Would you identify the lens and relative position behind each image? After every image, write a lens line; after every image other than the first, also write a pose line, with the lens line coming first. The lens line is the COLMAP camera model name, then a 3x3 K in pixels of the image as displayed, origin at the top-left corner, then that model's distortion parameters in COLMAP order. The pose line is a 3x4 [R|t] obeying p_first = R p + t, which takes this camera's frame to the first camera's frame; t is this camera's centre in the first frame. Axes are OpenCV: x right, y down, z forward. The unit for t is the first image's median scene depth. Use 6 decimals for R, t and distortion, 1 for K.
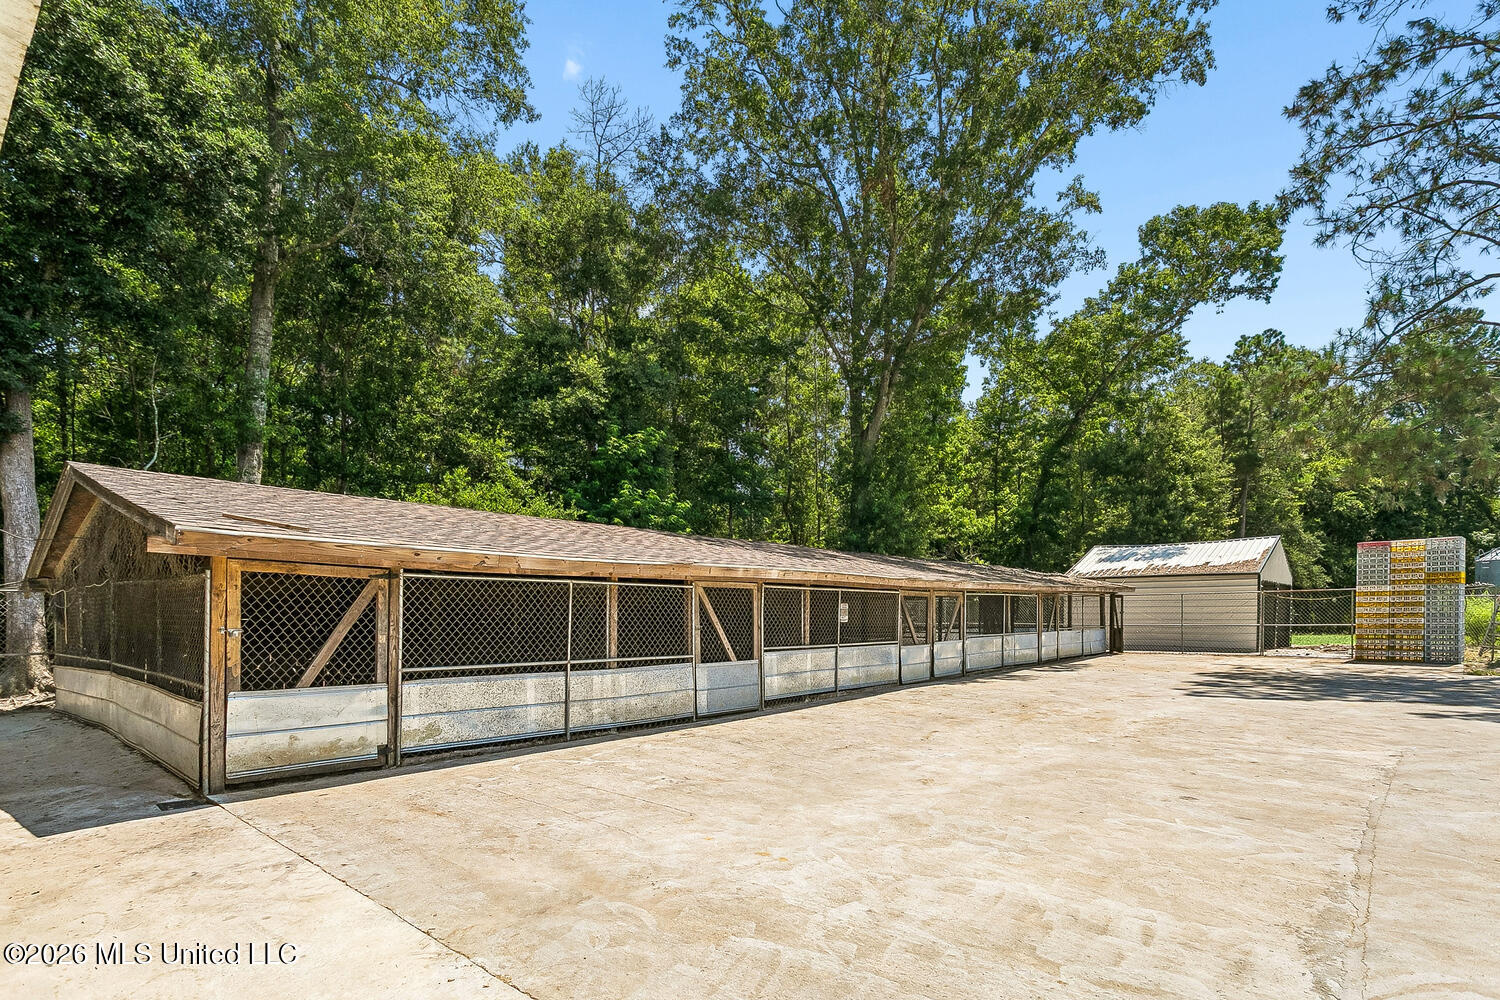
lens RADIAL K [[745.9, 0, 737.3], [0, 745.9, 633.7], [0, 0, 1]] dist [0.000192, 0.001522]
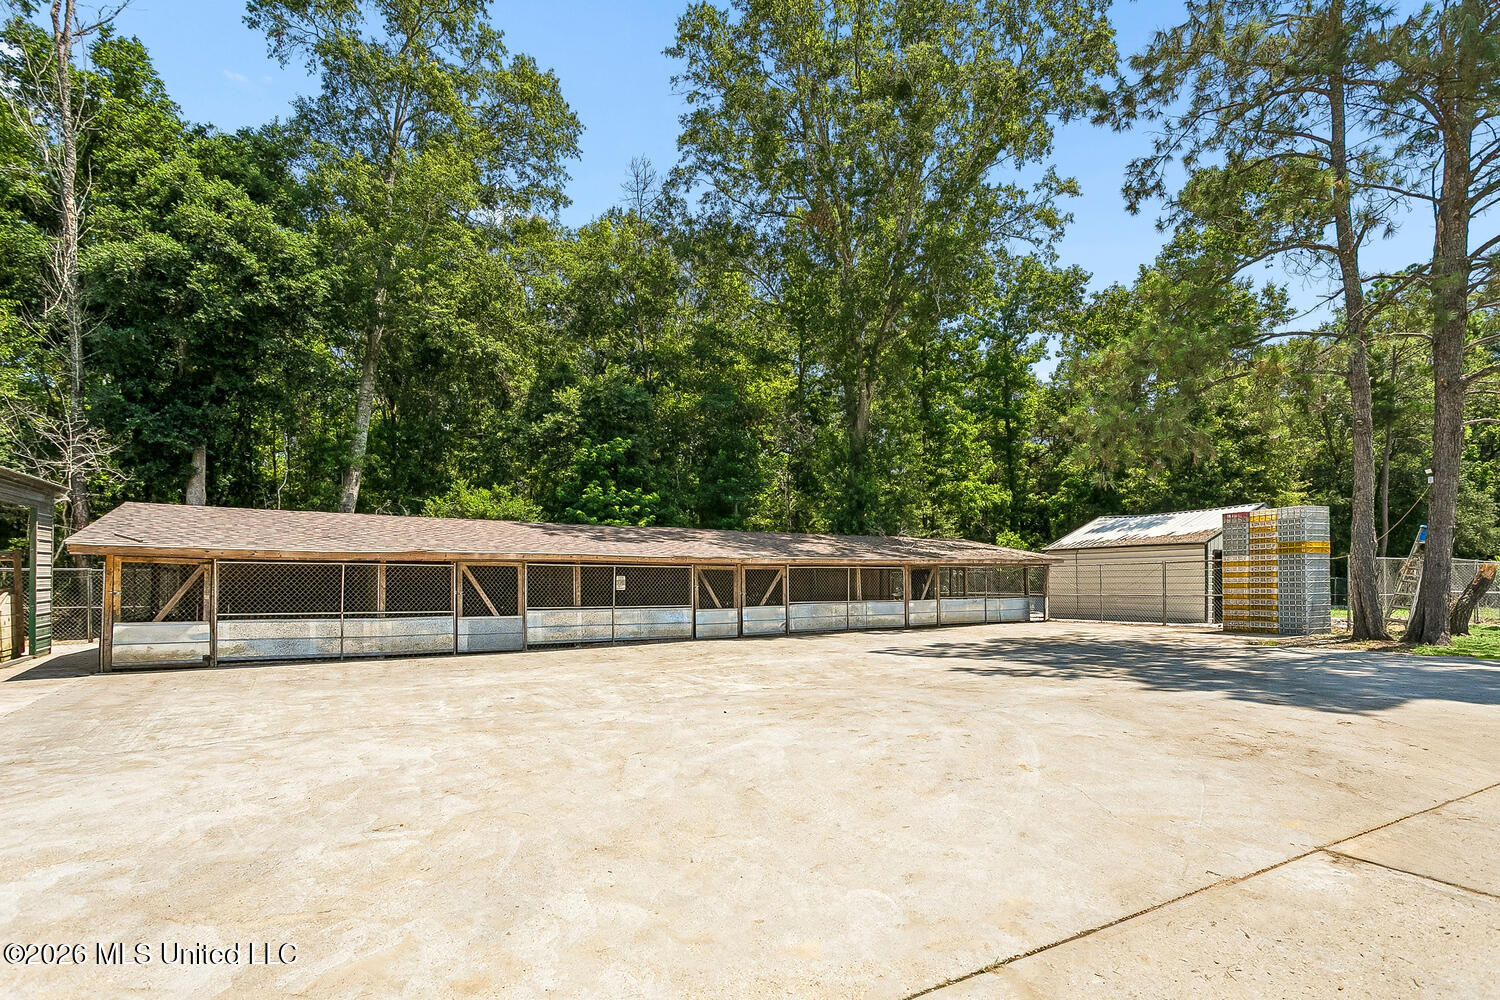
lens RADIAL K [[745.9, 0, 787.1], [0, 745.9, 581.6], [0, 0, 1]] dist [0.000192, 0.001522]
pose [[0.951723, 0.000288, -0.306958, 1.023531], [-0.009329, 0.999565, -0.027987, 0.005067], [0.306816, 0.029499, 0.951312, -0.219214]]
